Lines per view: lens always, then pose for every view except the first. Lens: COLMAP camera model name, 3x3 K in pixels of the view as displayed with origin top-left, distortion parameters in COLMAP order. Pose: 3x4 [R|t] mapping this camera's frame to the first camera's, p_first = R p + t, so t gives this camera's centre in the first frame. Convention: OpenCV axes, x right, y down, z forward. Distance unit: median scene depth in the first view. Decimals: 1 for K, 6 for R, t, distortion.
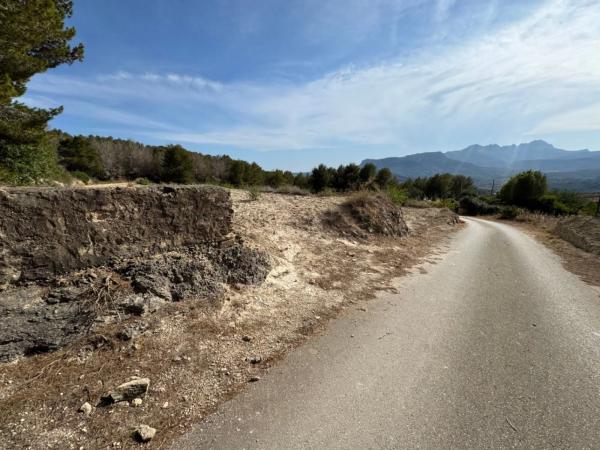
lens RADIAL K [[244.4, 0, 302.4], [0, 244.4, 226.1], [0, 0, 1]] dist [0.000654, 0.000167]
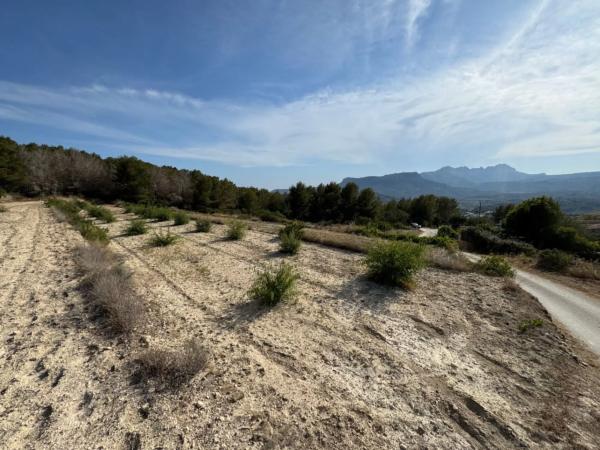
lens RADIAL K [[243.6, 0, 296.7], [0, 243.6, 221.3], [0, 0, 1]] dist [-0.001497, -0.000216]
pose [[0.997777, 0.010553, 0.065803, 0.007428], [-0.004914, 0.996346, -0.085270, -0.027883], [-0.066462, 0.084757, 0.994183, 0.098167]]
